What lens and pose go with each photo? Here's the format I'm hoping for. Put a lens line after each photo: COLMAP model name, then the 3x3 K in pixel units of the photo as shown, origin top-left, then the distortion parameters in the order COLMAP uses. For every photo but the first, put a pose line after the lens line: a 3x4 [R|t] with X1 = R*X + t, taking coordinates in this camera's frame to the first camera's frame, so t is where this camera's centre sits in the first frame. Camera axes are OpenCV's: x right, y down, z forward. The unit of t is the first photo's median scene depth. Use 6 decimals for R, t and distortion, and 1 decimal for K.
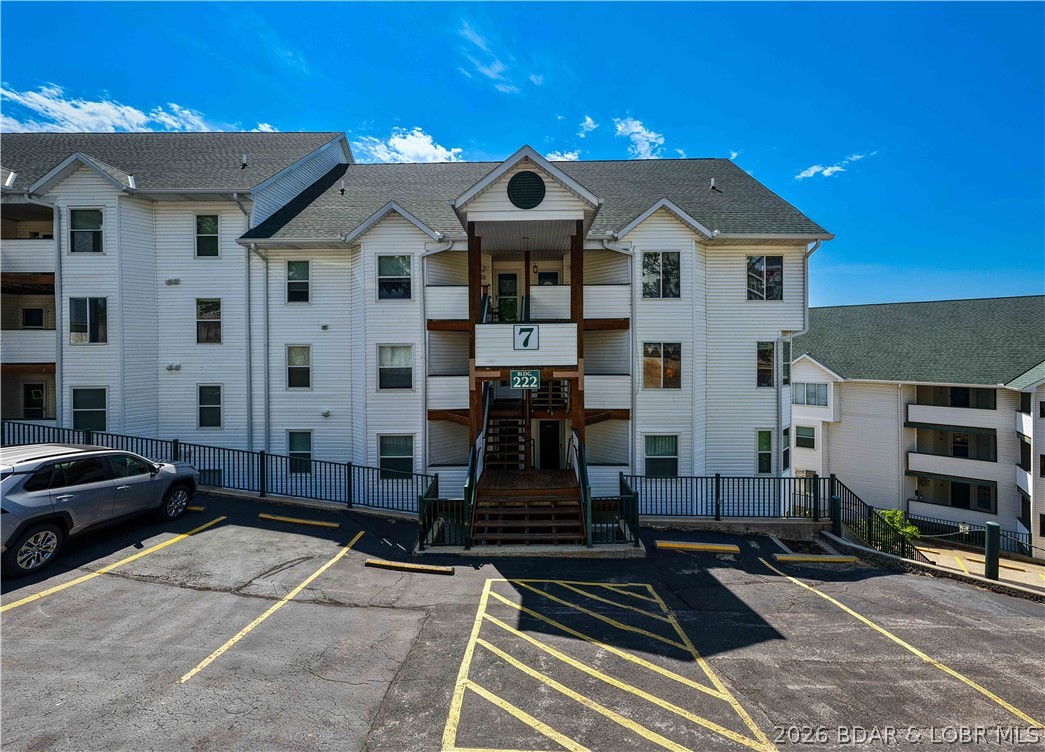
lens RADIAL K [[436.3, 0, 520.0], [0, 436.3, 352.8], [0, 0, 1]] dist [0.002101, 0.002133]
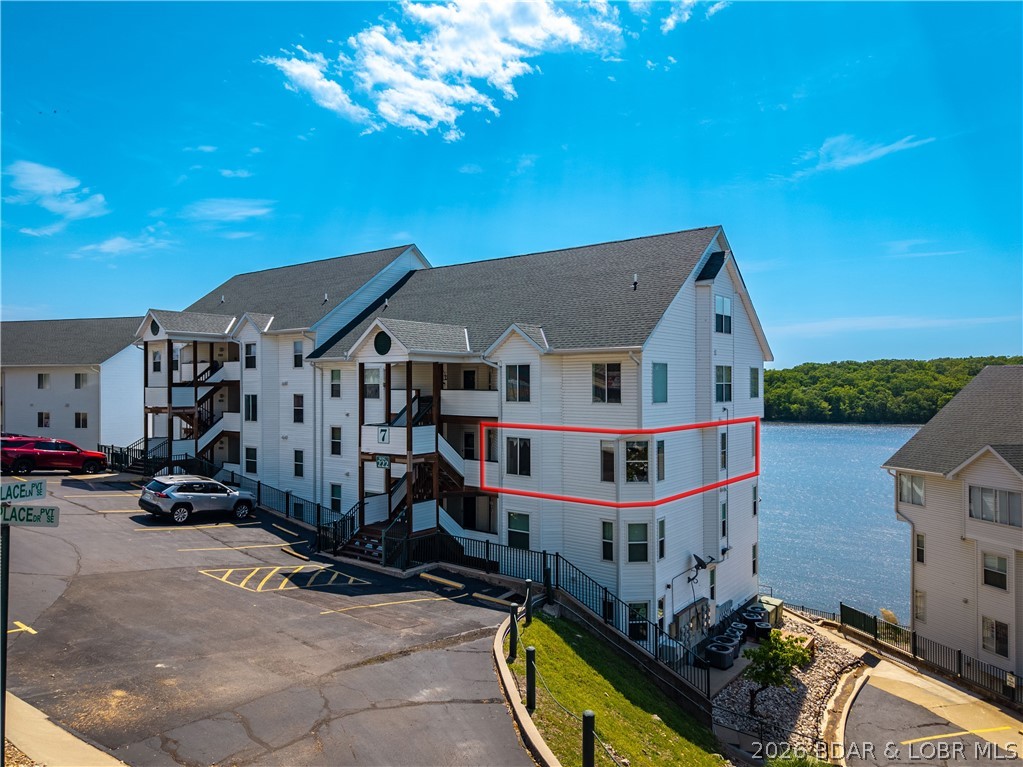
lens RADIAL K [[686.0, 0, 511.5], [0, 686.0, 376.6], [0, 0, 1]] dist [0.018412, -0.019278]
pose [[0.804674, -0.003431, -0.593707, 1.438219], [-0.007617, 0.999841, -0.016101, -0.161983], [0.593668, 0.017478, 0.804520, -0.561437]]
